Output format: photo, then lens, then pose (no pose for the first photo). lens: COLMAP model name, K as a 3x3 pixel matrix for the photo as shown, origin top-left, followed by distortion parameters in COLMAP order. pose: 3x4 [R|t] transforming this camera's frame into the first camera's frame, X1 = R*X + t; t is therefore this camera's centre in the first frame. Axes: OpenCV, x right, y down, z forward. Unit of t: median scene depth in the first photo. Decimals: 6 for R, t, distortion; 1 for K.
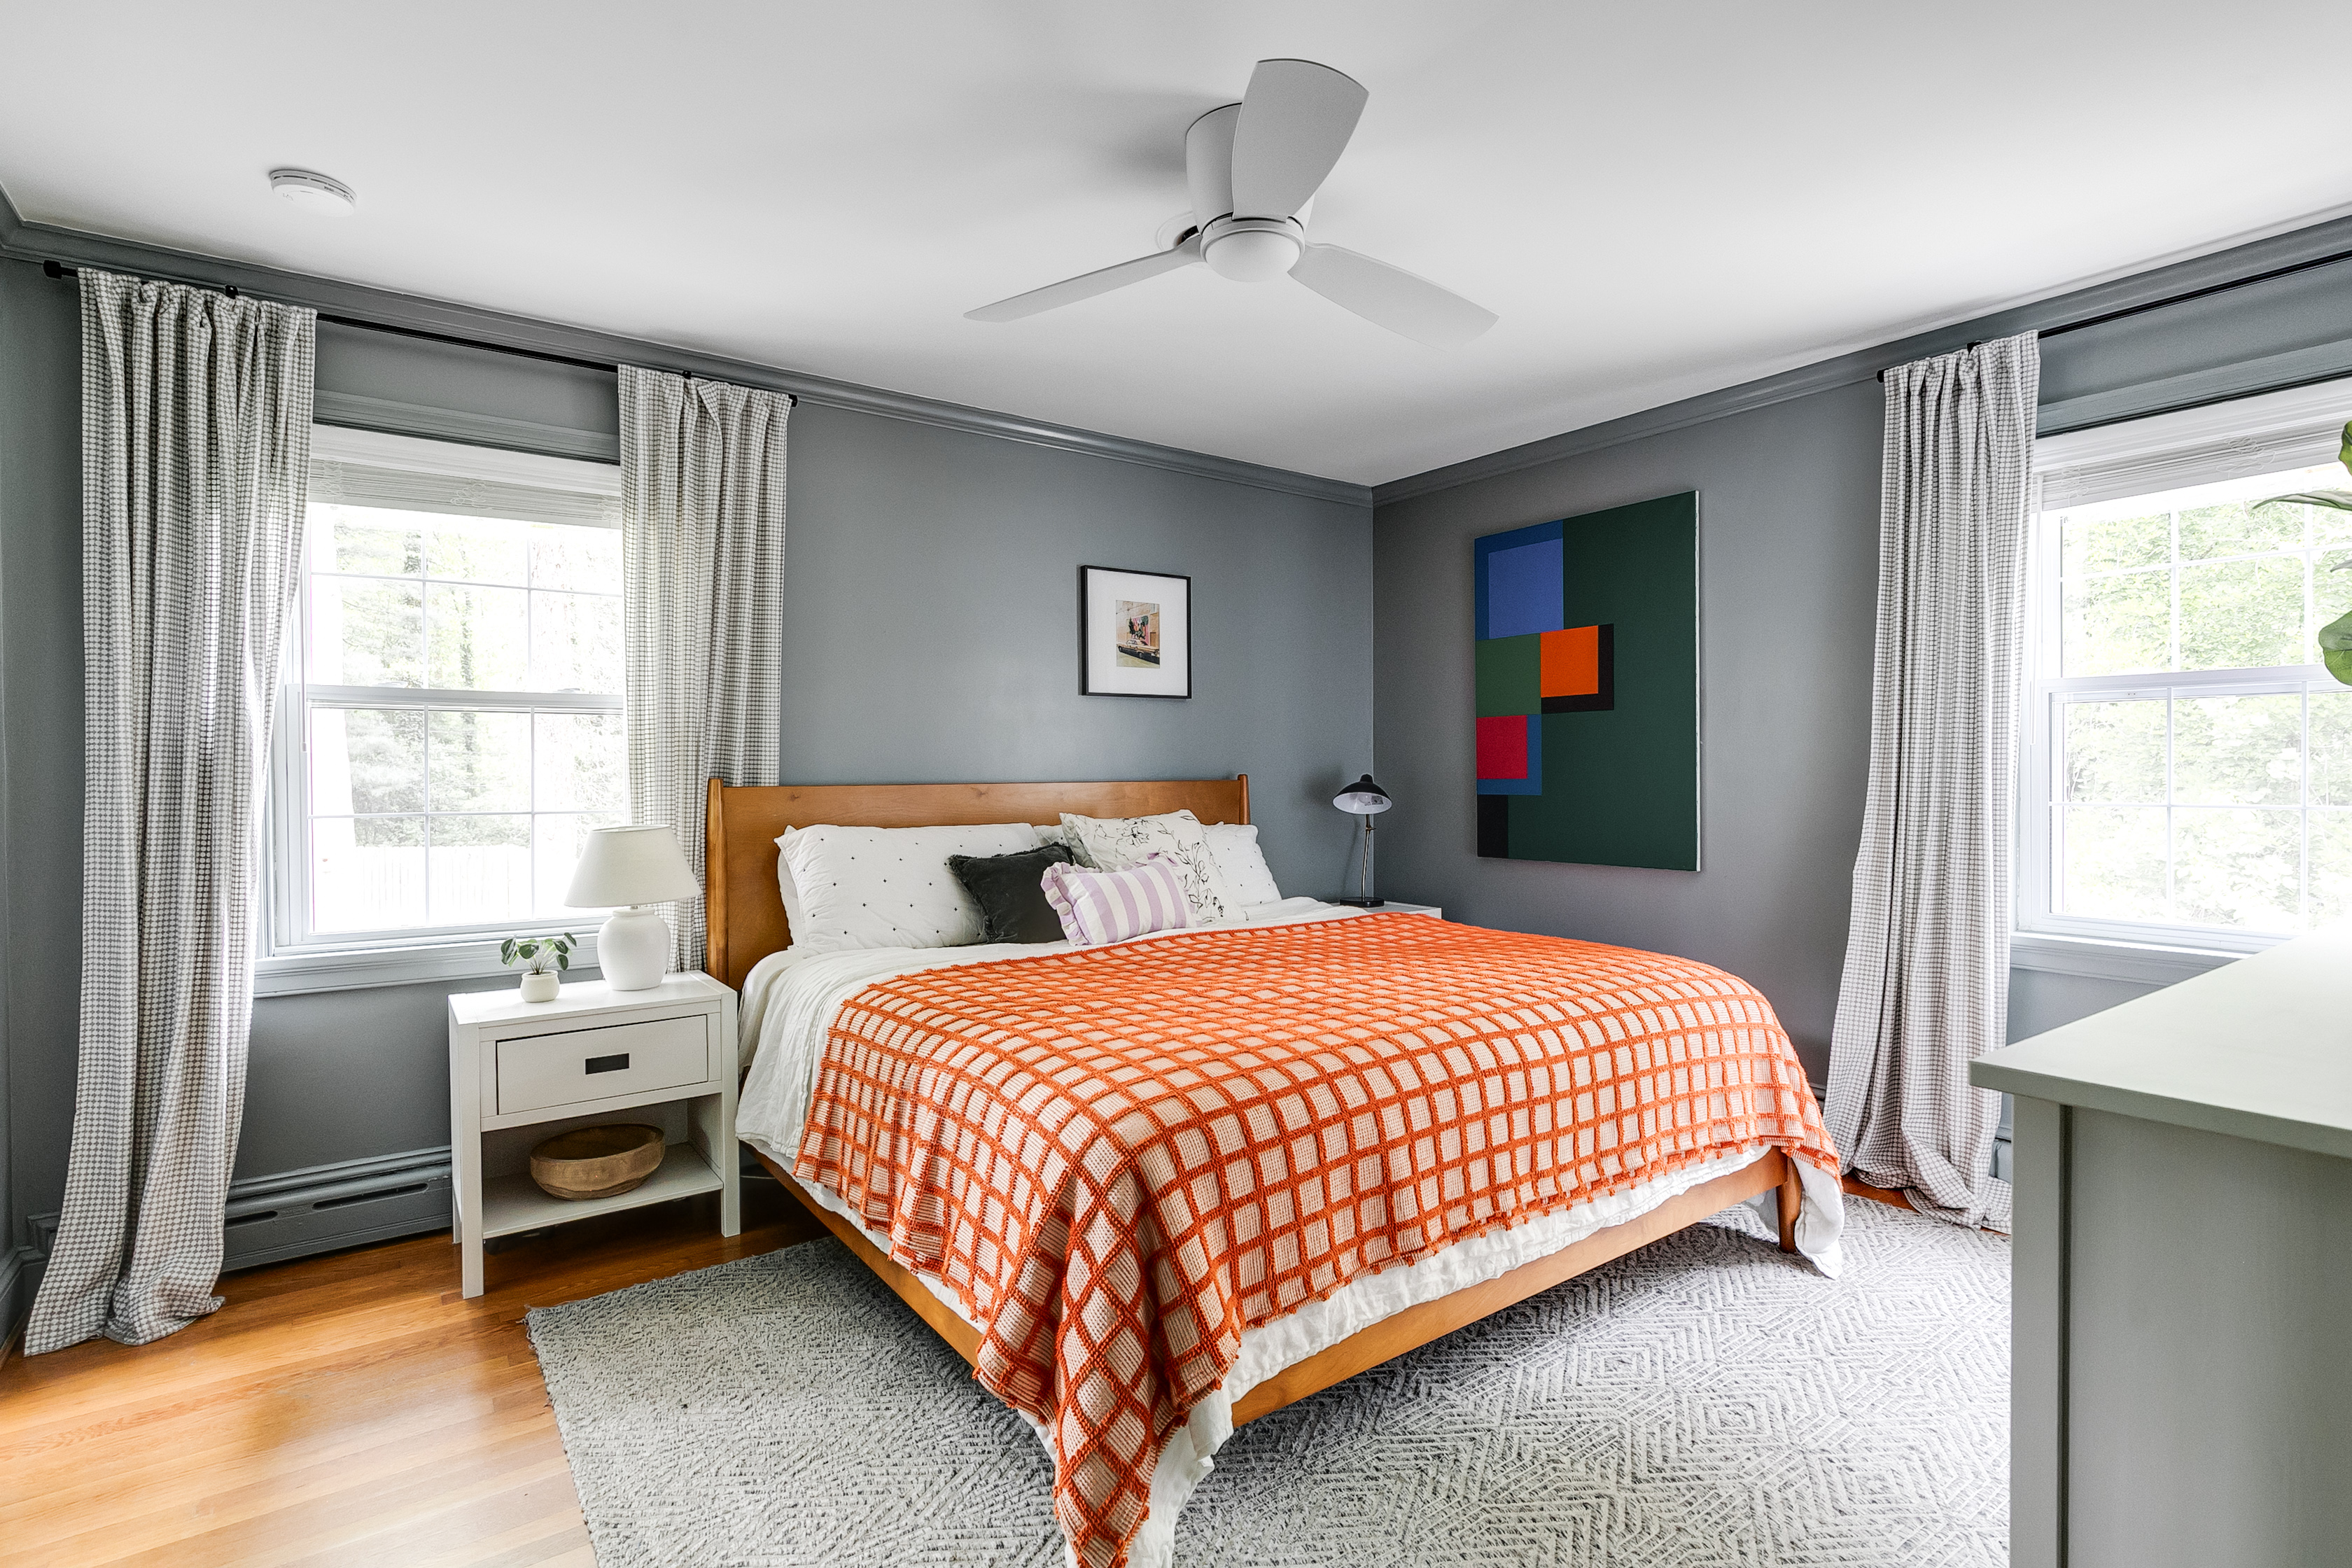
lens RADIAL K [[1160.1, 0, 1180.1], [0, 1160.1, 768.4], [0, 0, 1]] dist [-0.001731, -0.001192]
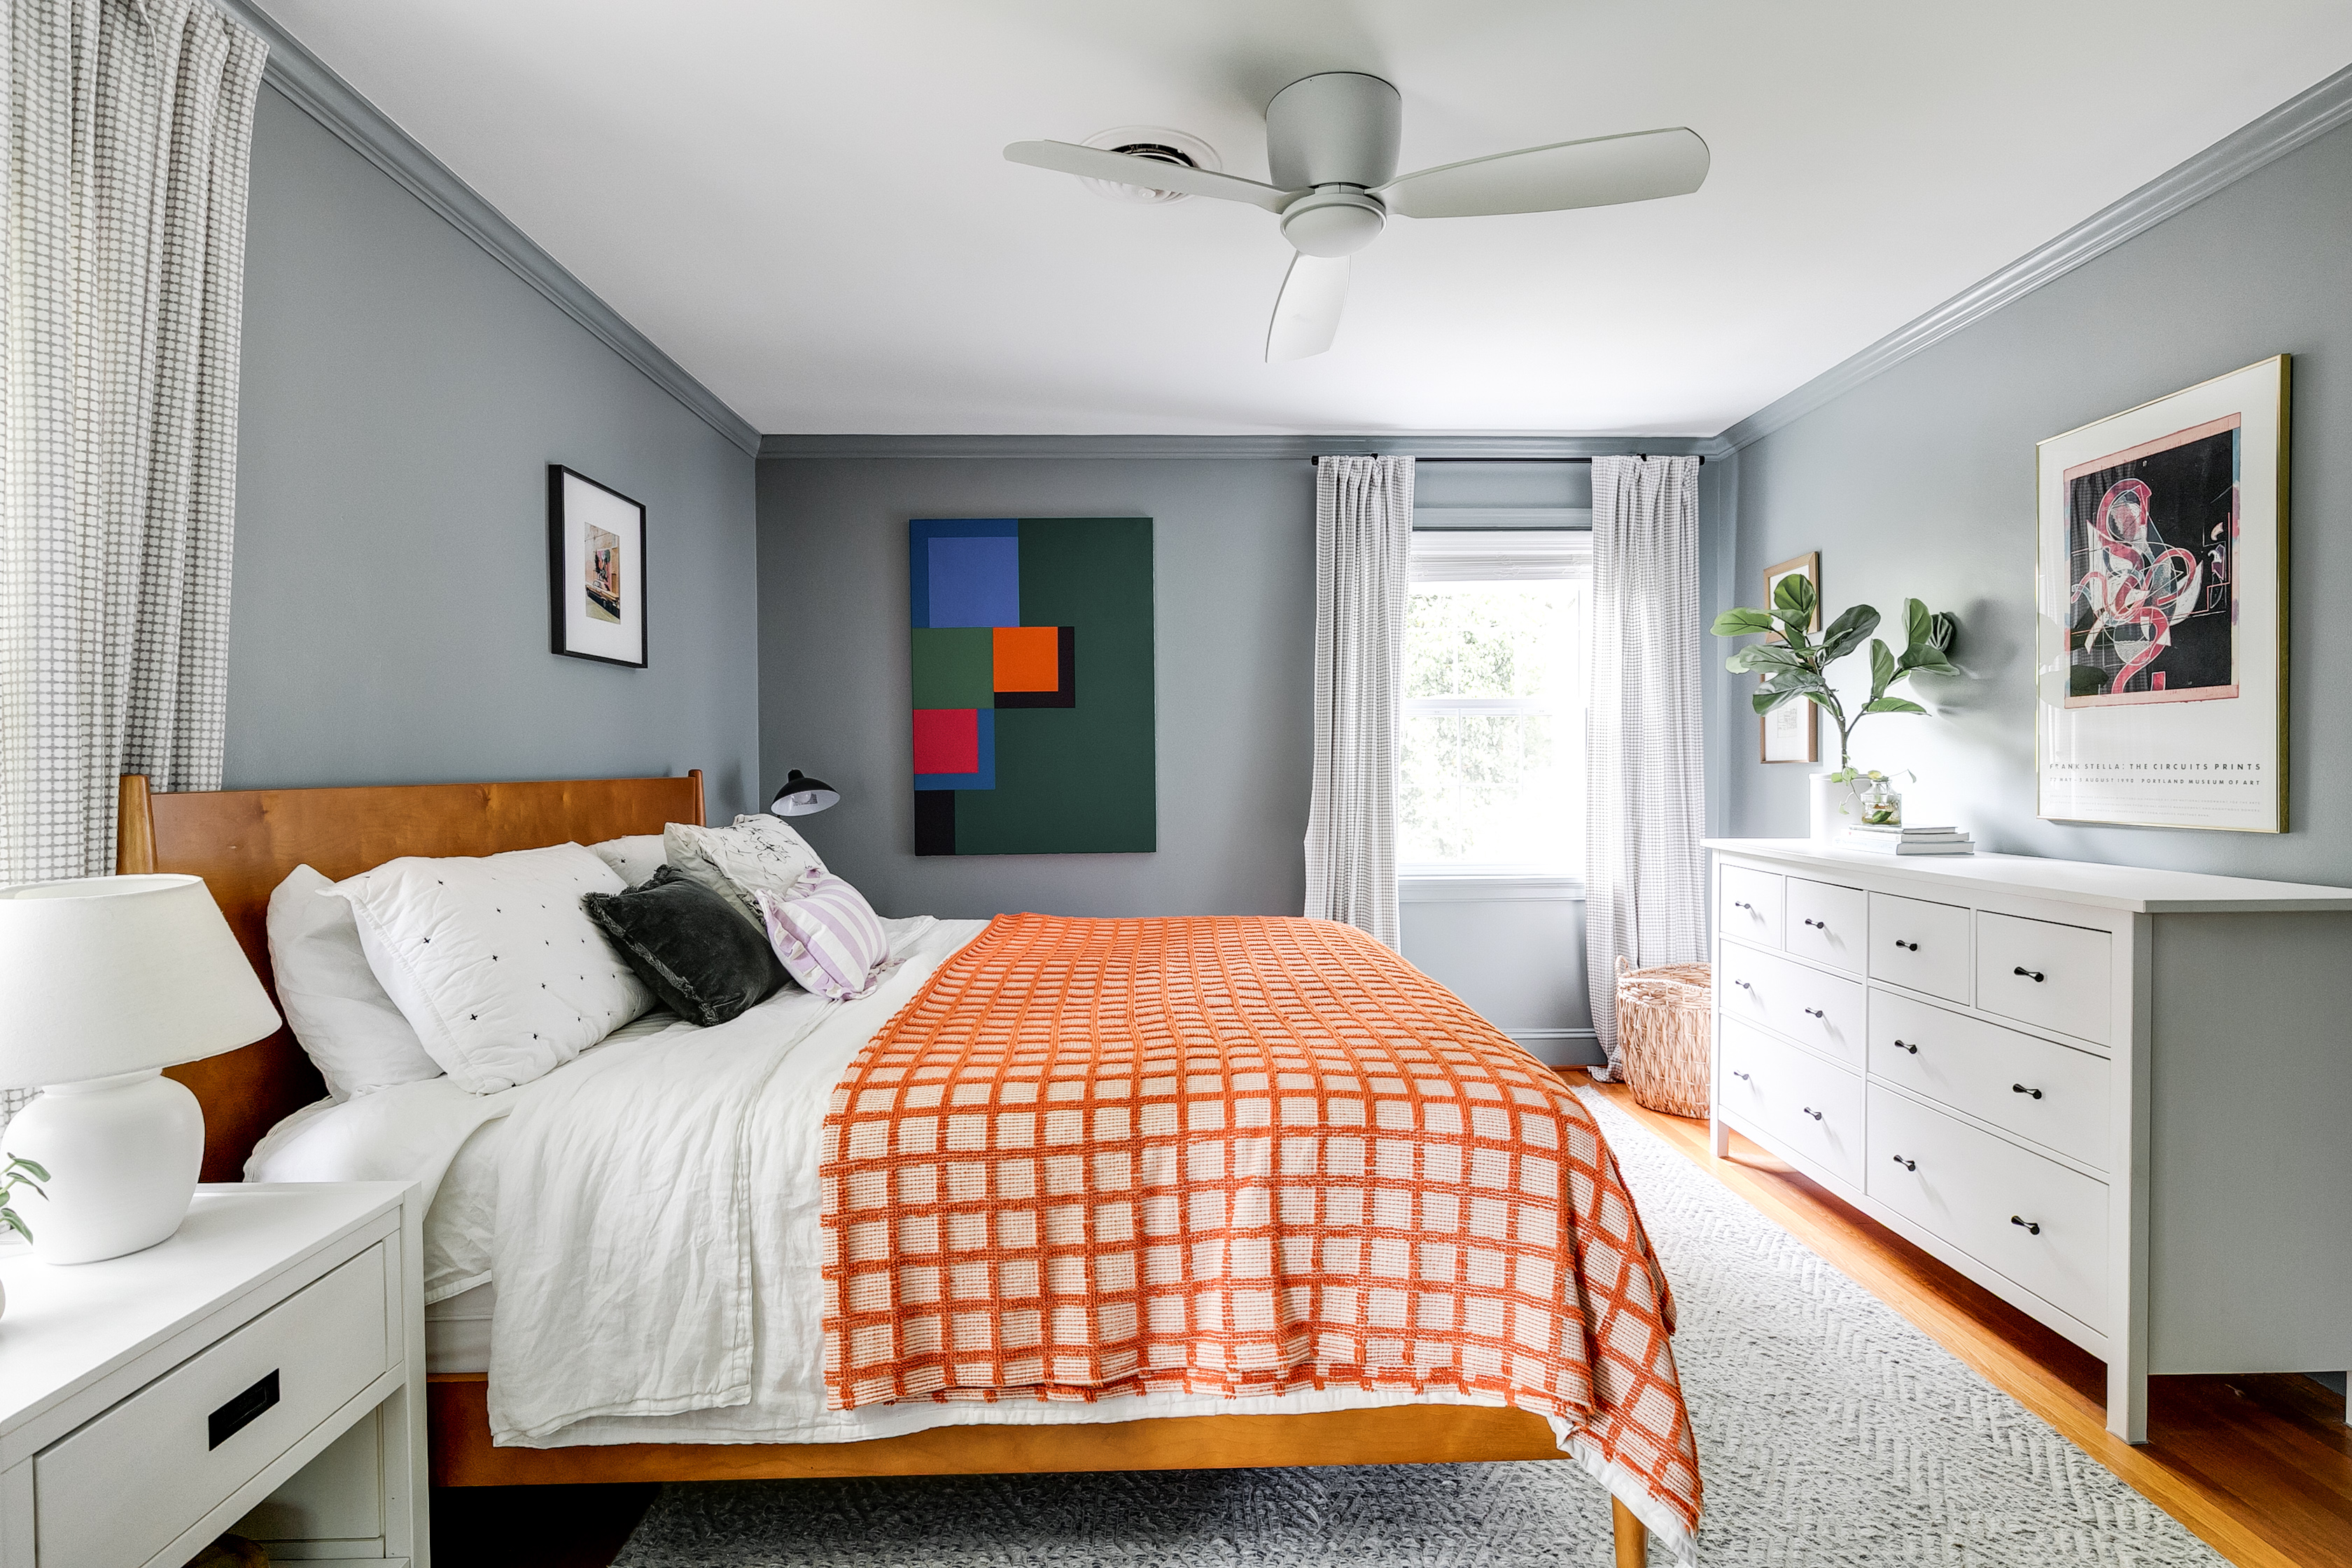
lens RADIAL K [[1160.1, 0, 1183.7], [0, 1160.1, 785.6], [0, 0, 1]] dist [-0.001731, -0.001192]
pose [[0.561331, -0.013756, 0.827477, -0.446480], [0.004923, 0.999900, 0.013282, 0.007991], [-0.827577, -0.003382, 0.561342, 0.308818]]
